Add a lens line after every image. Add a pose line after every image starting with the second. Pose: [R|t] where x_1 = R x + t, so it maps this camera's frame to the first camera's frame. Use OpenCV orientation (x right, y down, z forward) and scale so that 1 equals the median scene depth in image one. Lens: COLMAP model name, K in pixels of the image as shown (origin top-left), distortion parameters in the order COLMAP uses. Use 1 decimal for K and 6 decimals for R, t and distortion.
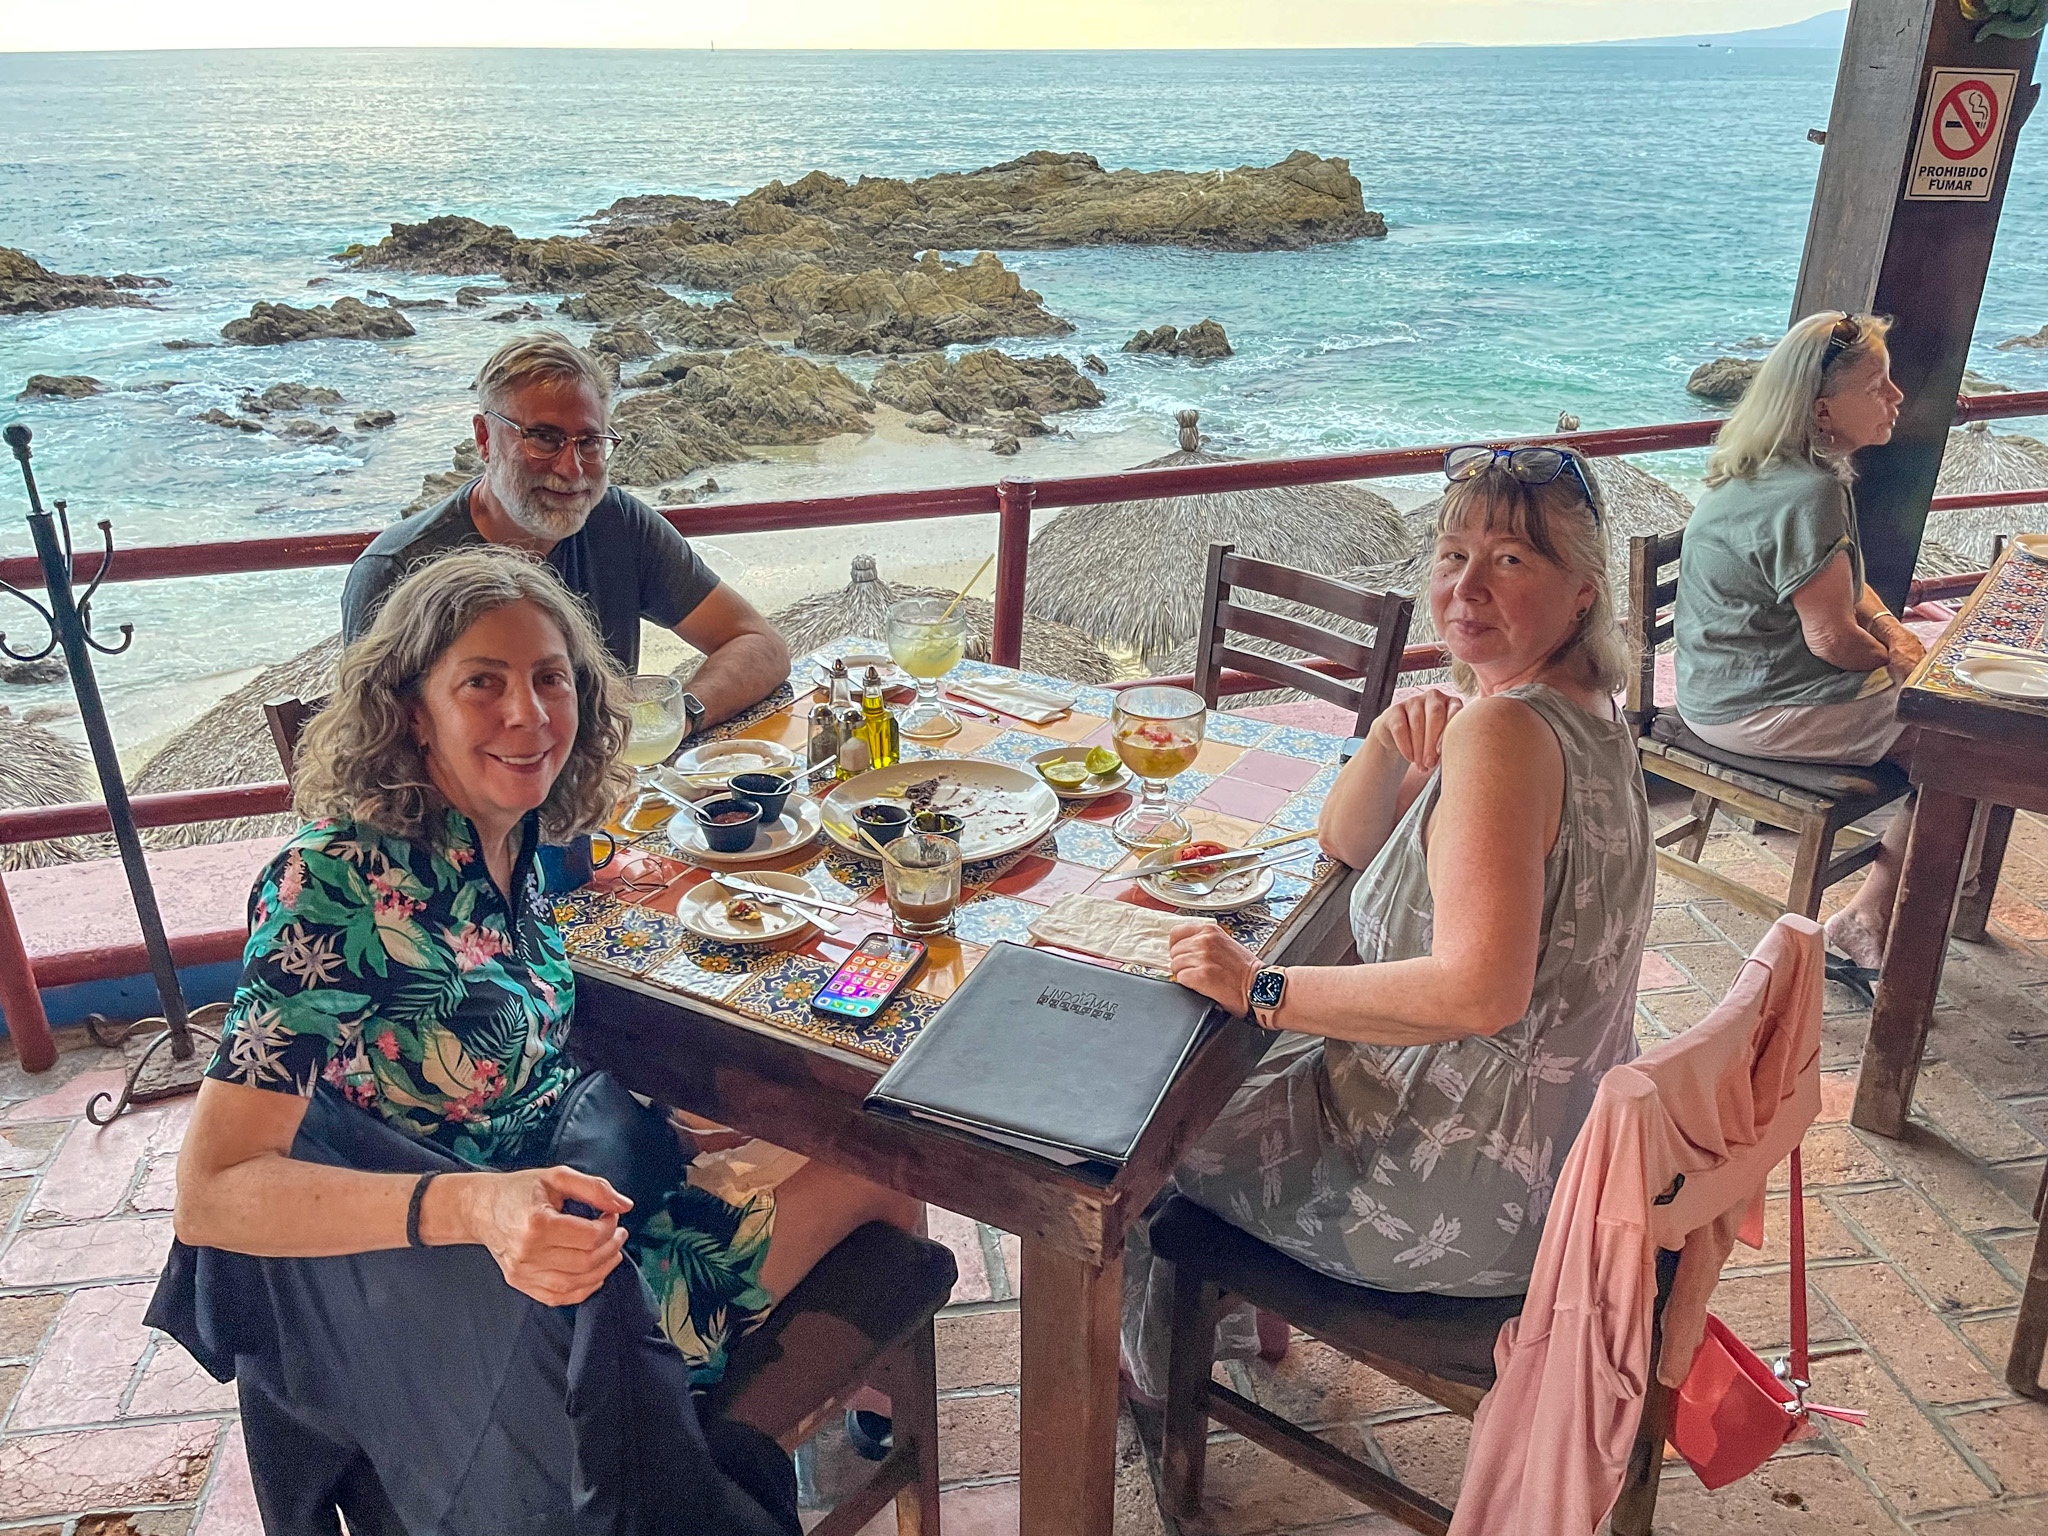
lens RADIAL K [[1813.2, 0, 1024.0], [0, 1813.2, 768.0], [0, 0, 1]] dist [-0.005226, -0.011074]
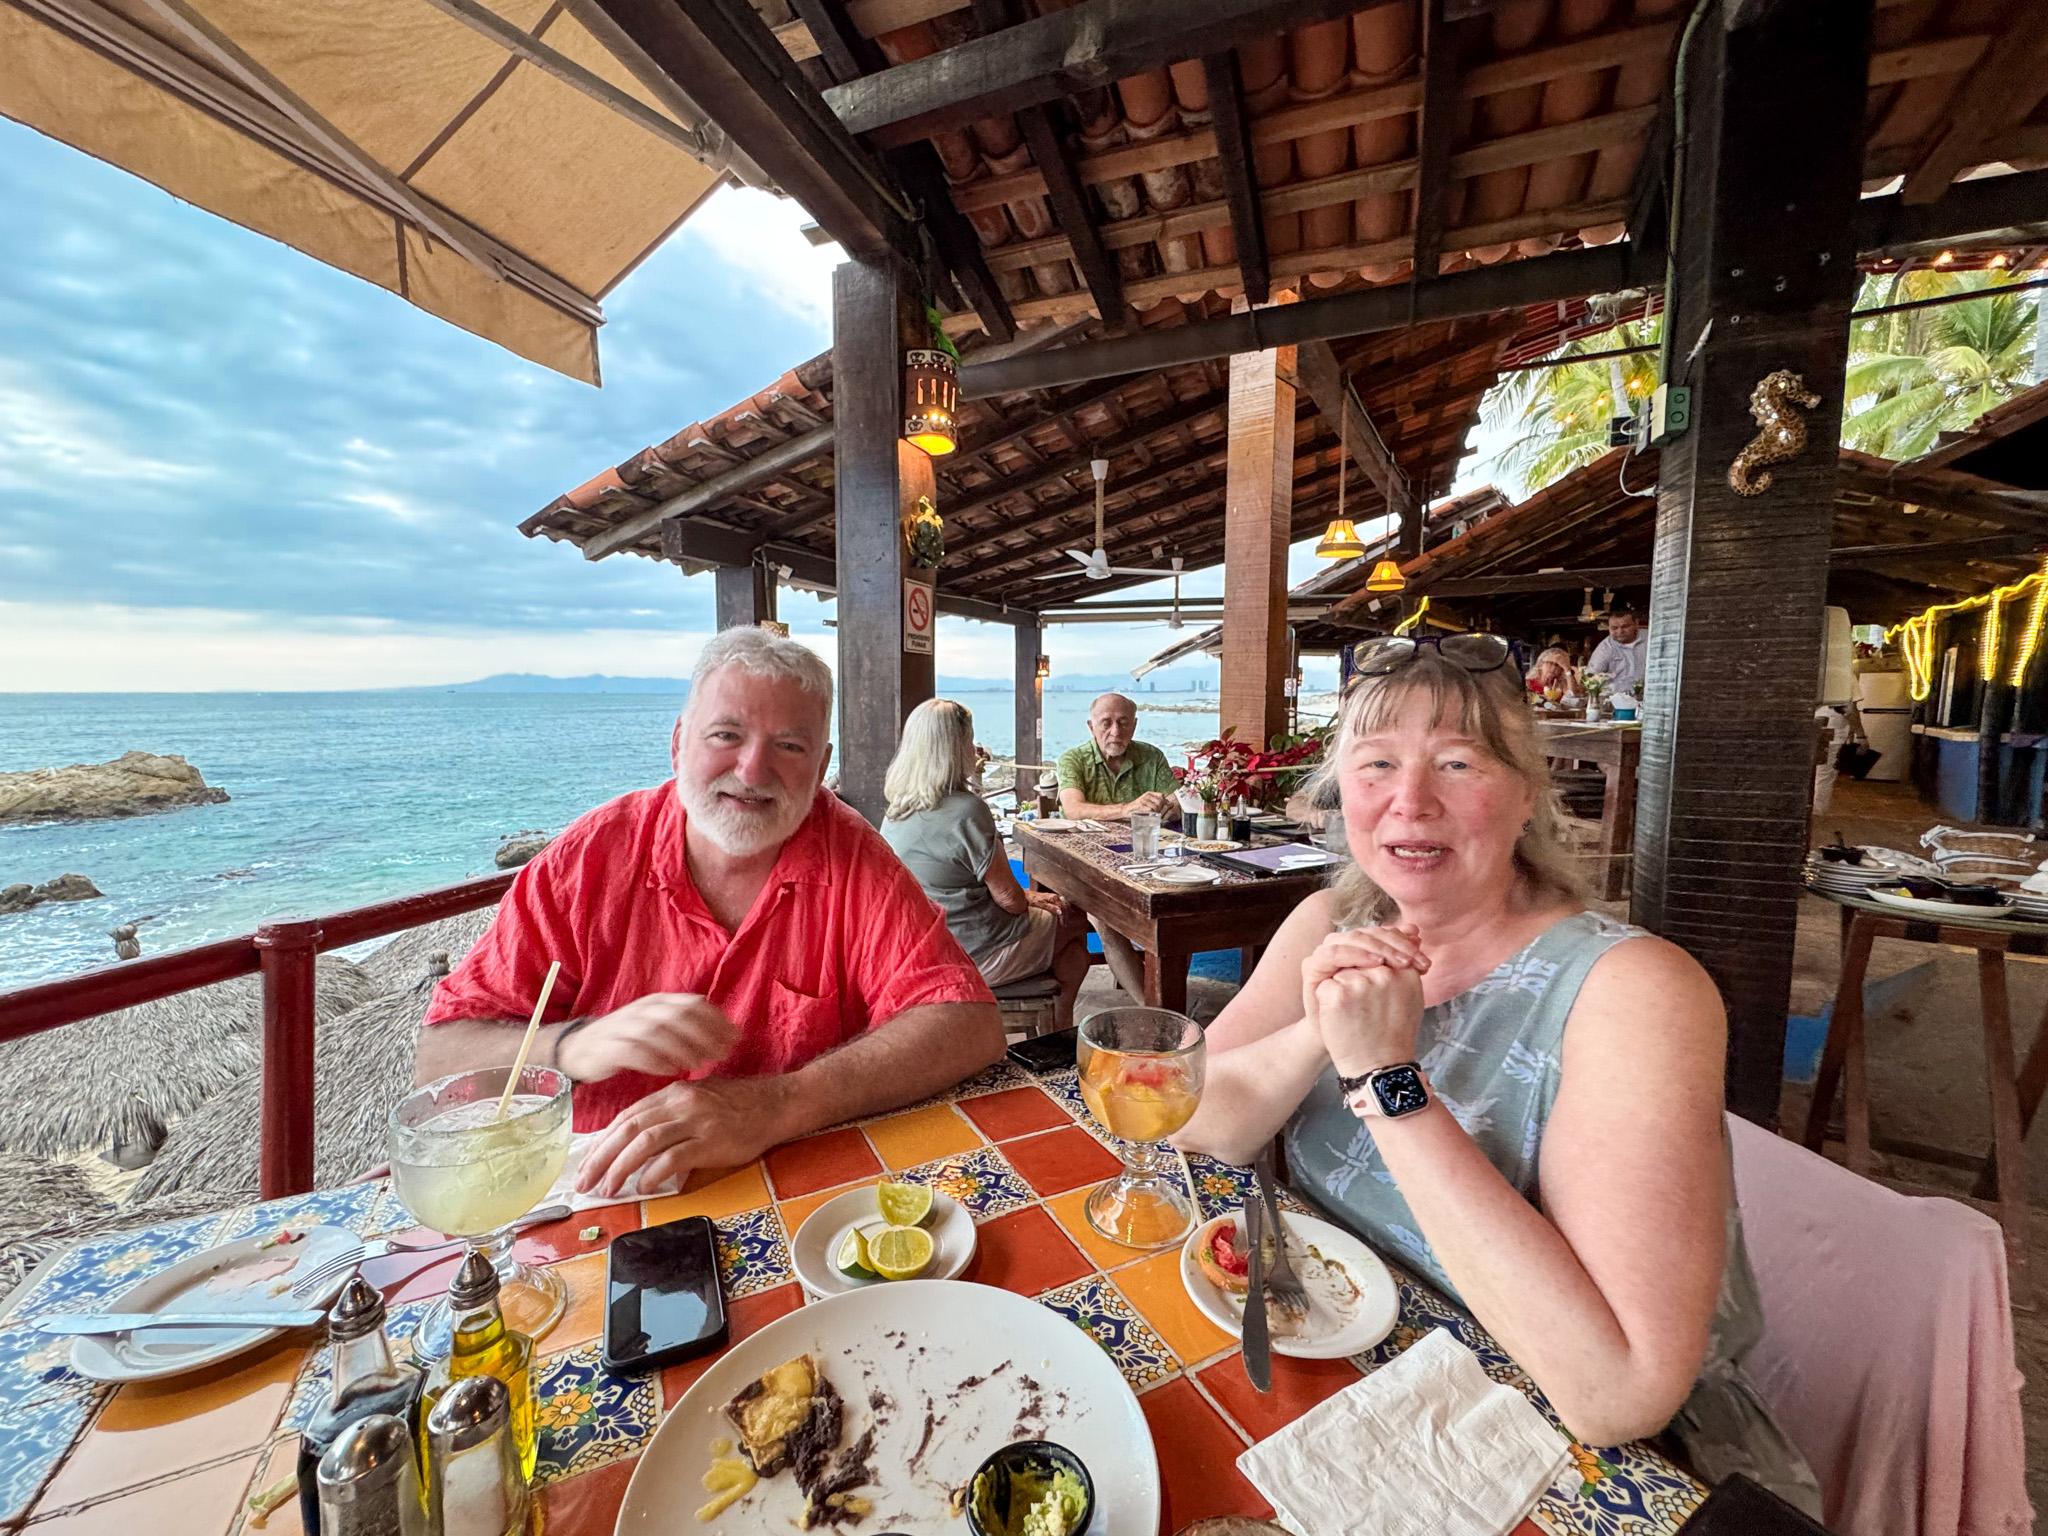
lens RADIAL K [[807.8, 0, 1024.0], [0, 807.8, 768.0], [0, 0, 1]] dist [0.000665, -0.003156]
pose [[0.511021, -0.065377, 0.857078, -0.114755], [0.332921, 0.934332, -0.127230, -0.073061], [-0.792478, 0.350357, 0.499229, 0.547683]]
